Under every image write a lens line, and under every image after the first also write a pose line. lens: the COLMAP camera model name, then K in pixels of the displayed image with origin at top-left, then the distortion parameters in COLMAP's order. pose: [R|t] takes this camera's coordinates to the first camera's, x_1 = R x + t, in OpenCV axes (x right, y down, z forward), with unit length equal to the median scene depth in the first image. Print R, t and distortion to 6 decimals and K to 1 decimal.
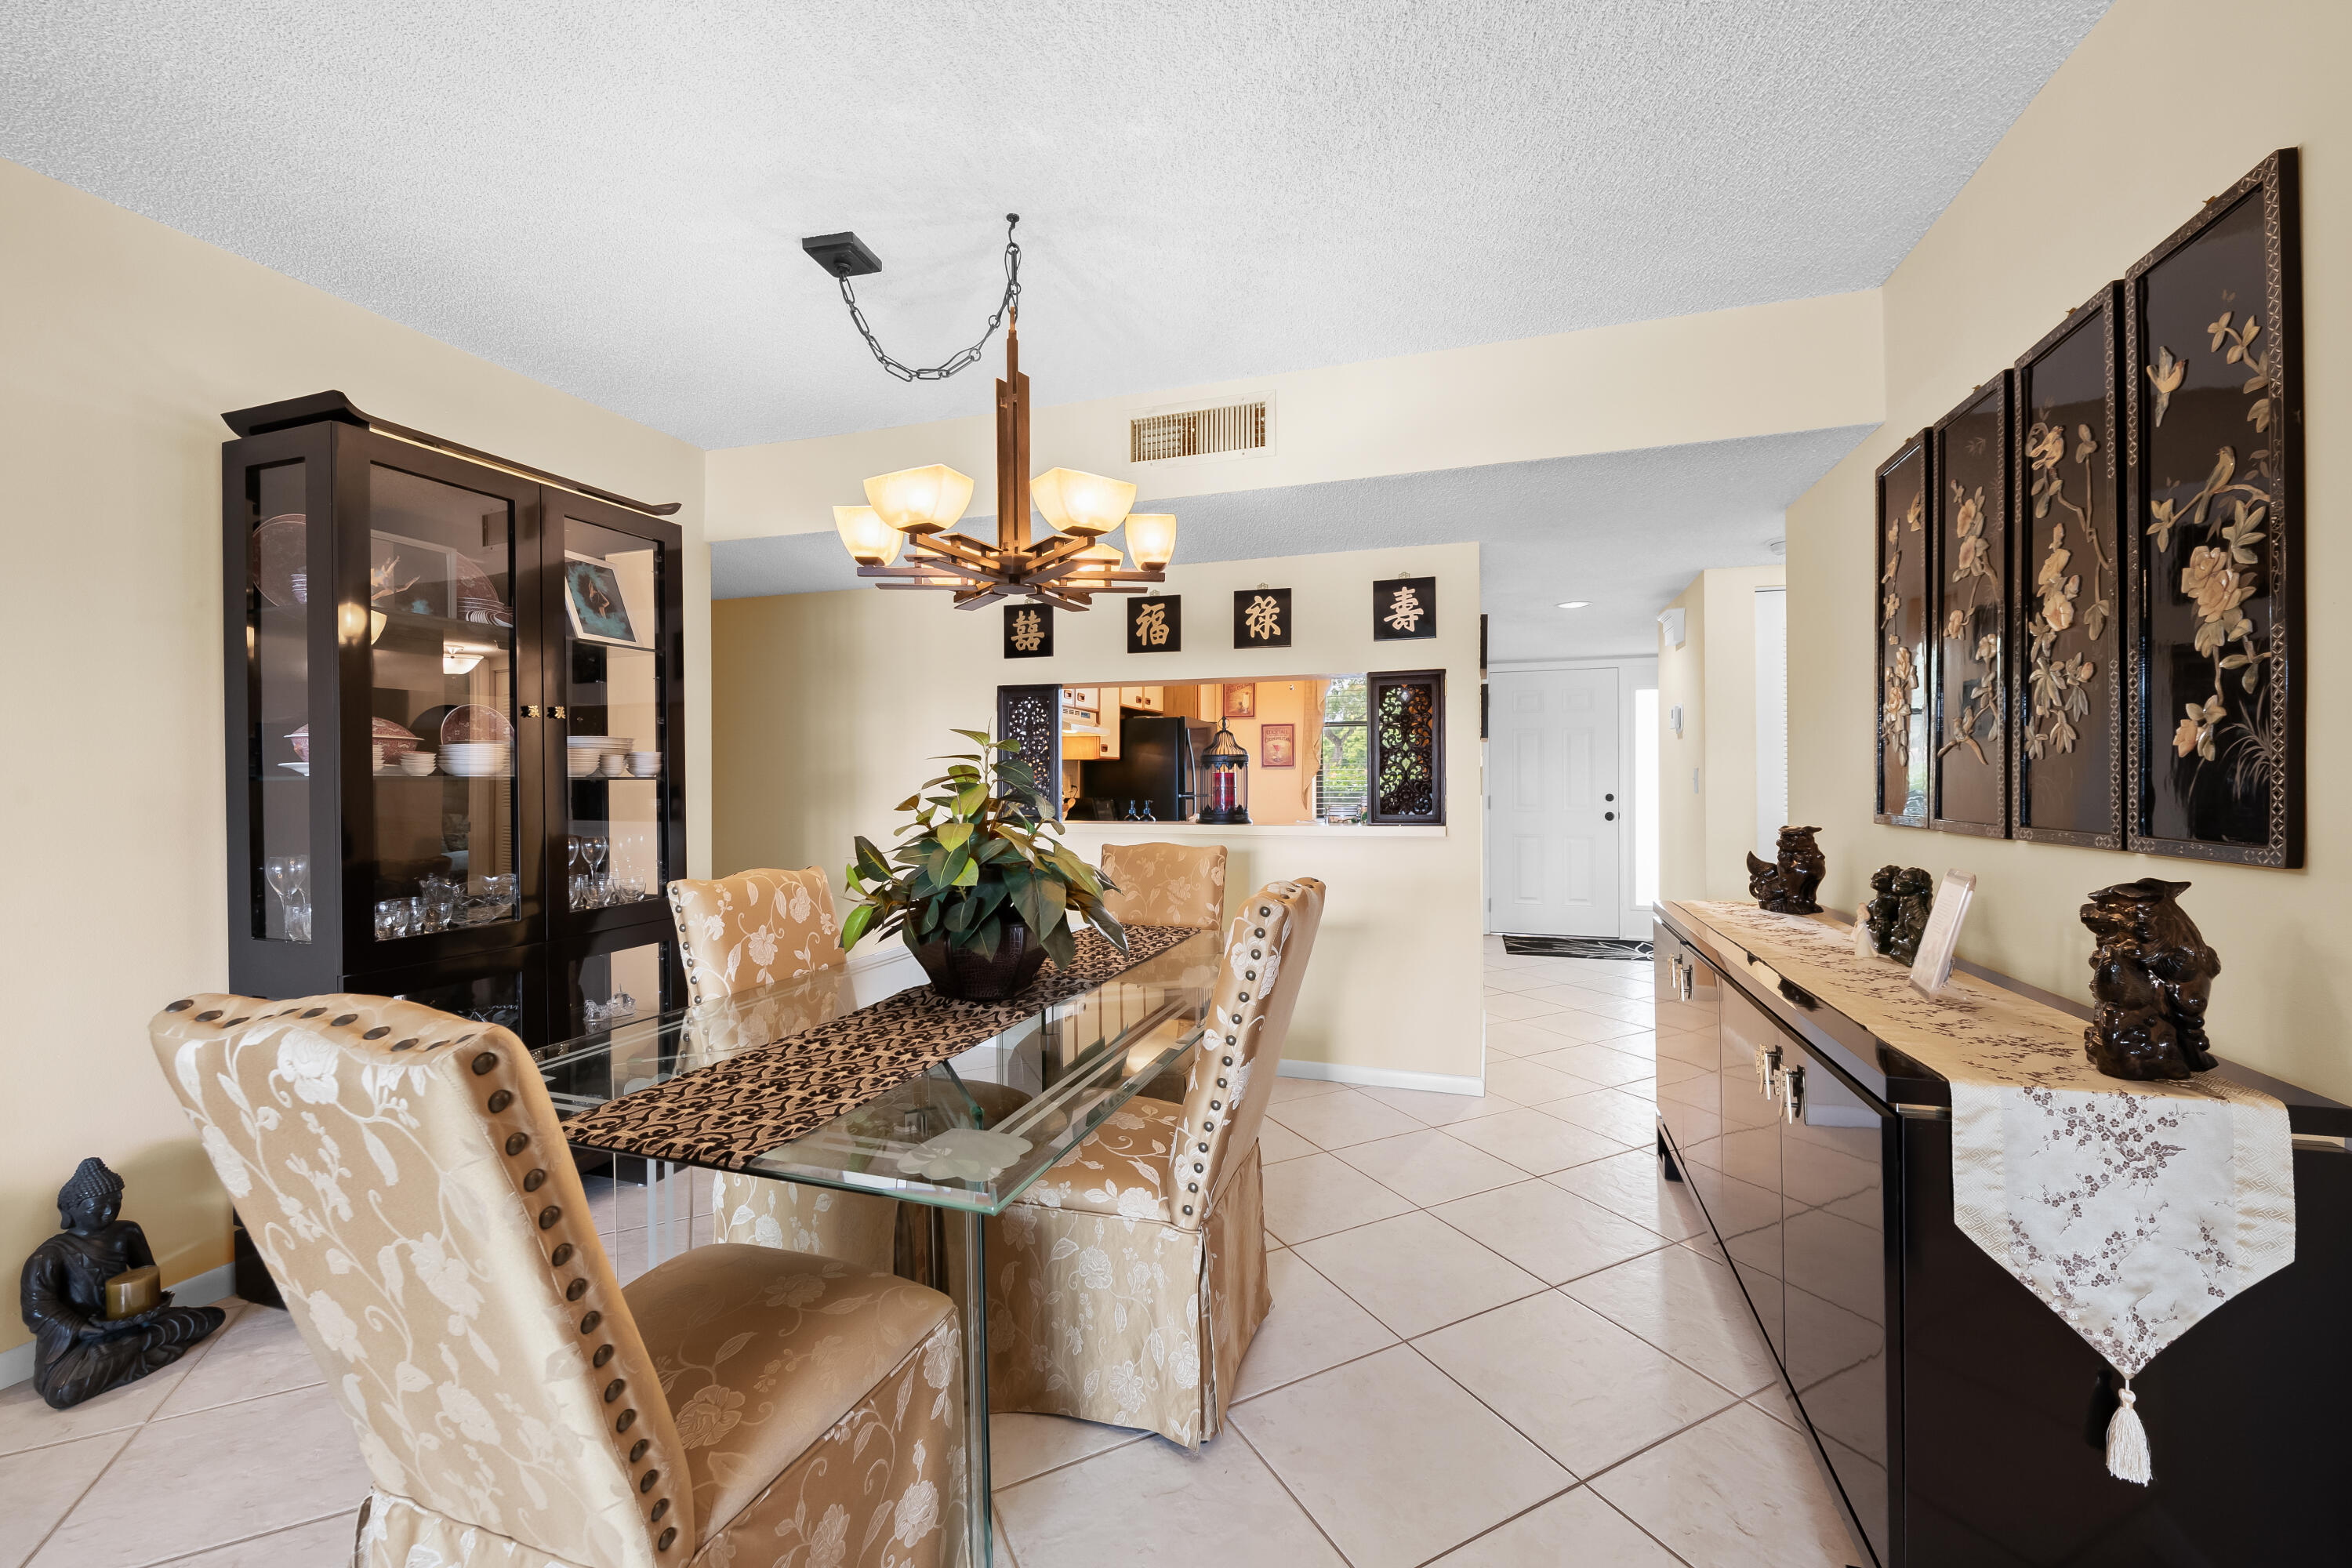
lens RADIAL K [[927.7, 0, 1176.0], [0, 927.7, 784.0], [0, 0, 1]] dist [0.000075, 0.000000]
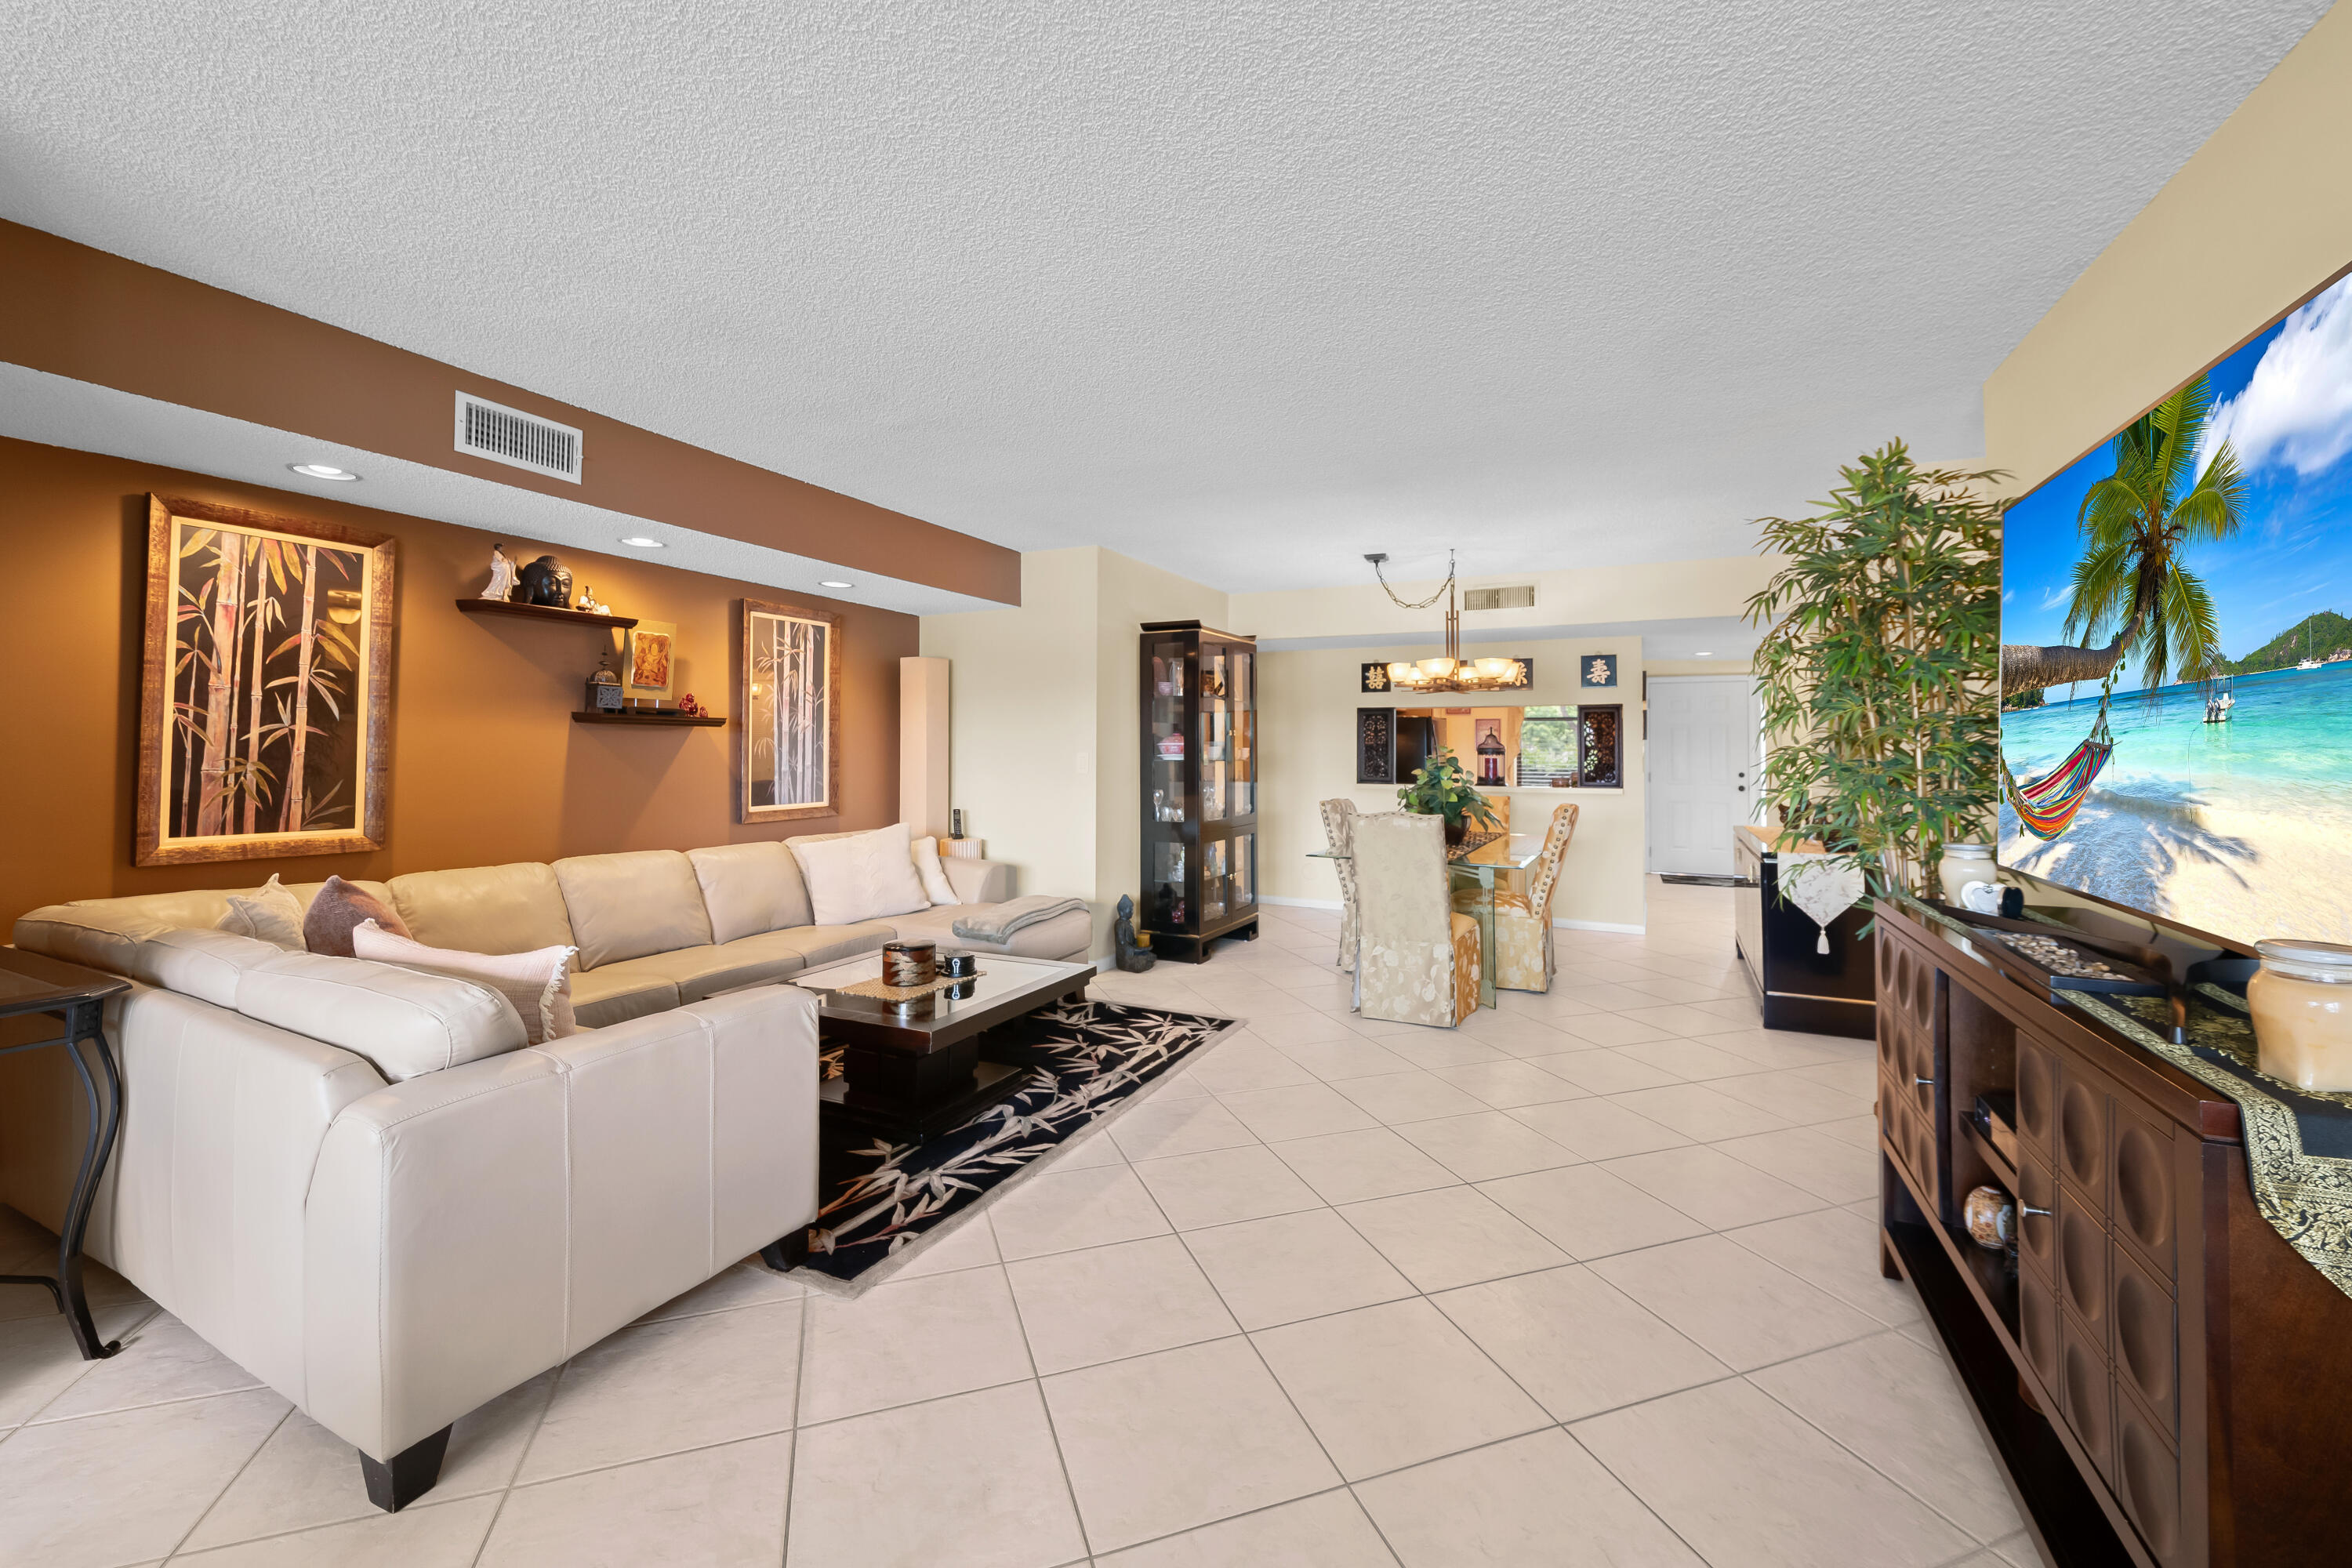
lens RADIAL K [[941.9, 0, 1173.4], [0, 941.9, 733.1], [0, 0, 1]] dist [0.000638, -0.000006]
pose [[0.989388, 0.006553, -0.145147, -0.322631], [-0.009948, 0.999693, -0.022679, -0.014336], [0.144953, 0.023882, 0.989150, -0.986933]]
